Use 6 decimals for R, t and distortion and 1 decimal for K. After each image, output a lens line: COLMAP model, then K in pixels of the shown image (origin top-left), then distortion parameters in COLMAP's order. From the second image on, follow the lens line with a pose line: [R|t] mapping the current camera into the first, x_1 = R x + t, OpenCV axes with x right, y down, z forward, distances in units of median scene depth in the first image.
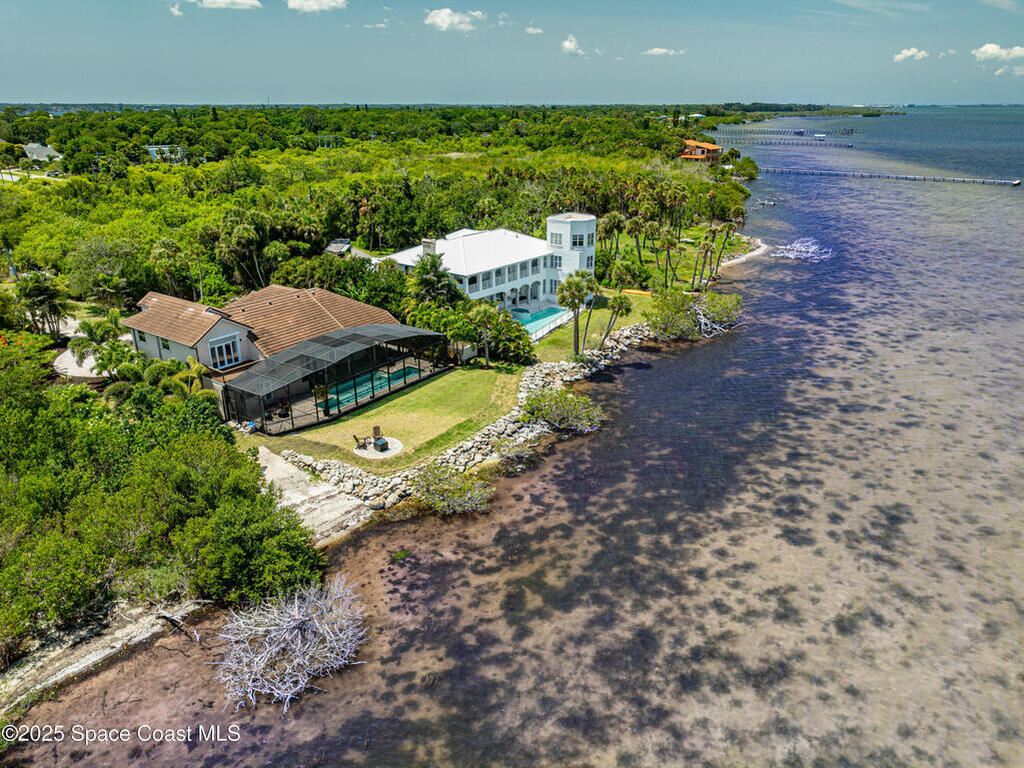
lens RADIAL K [[727.9, 0, 512.0], [0, 727.9, 384.0], [0, 0, 1]] dist [-0.003824, -0.001974]
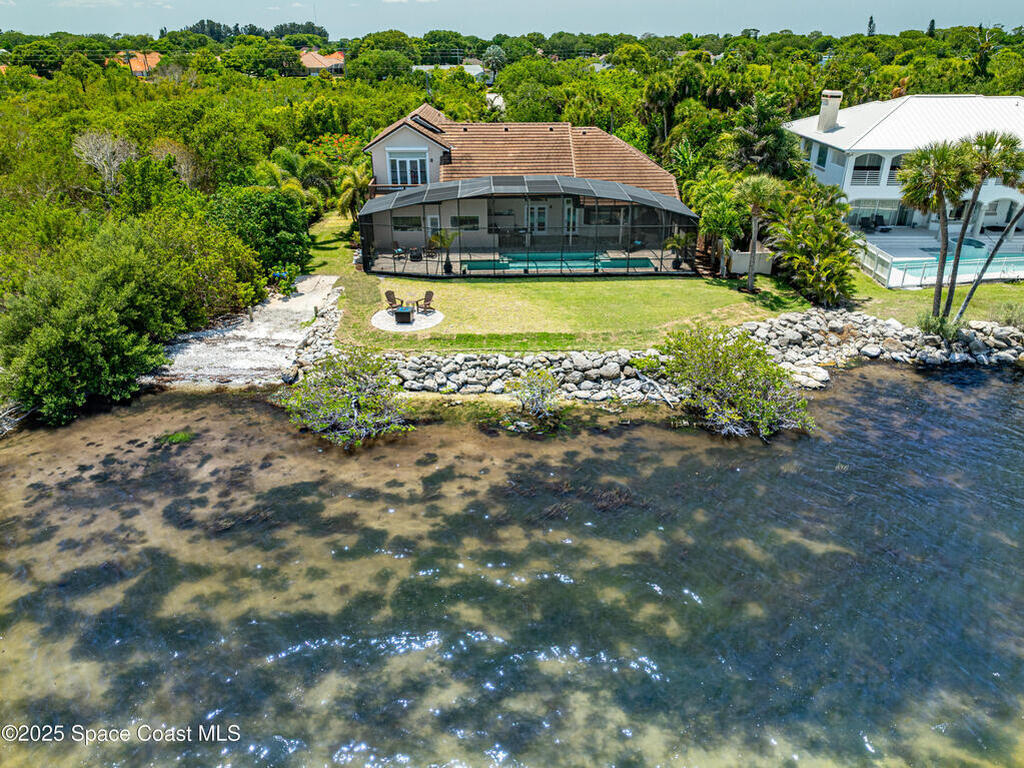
lens RADIAL K [[727.9, 0, 512.0], [0, 727.9, 384.0], [0, 0, 1]] dist [-0.003824, -0.001974]
pose [[0.591151, 0.335154, -0.733629, 0.442119], [-0.294050, 0.936530, 0.190906, -0.012831], [0.751049, 0.102870, 0.652183, 0.761510]]
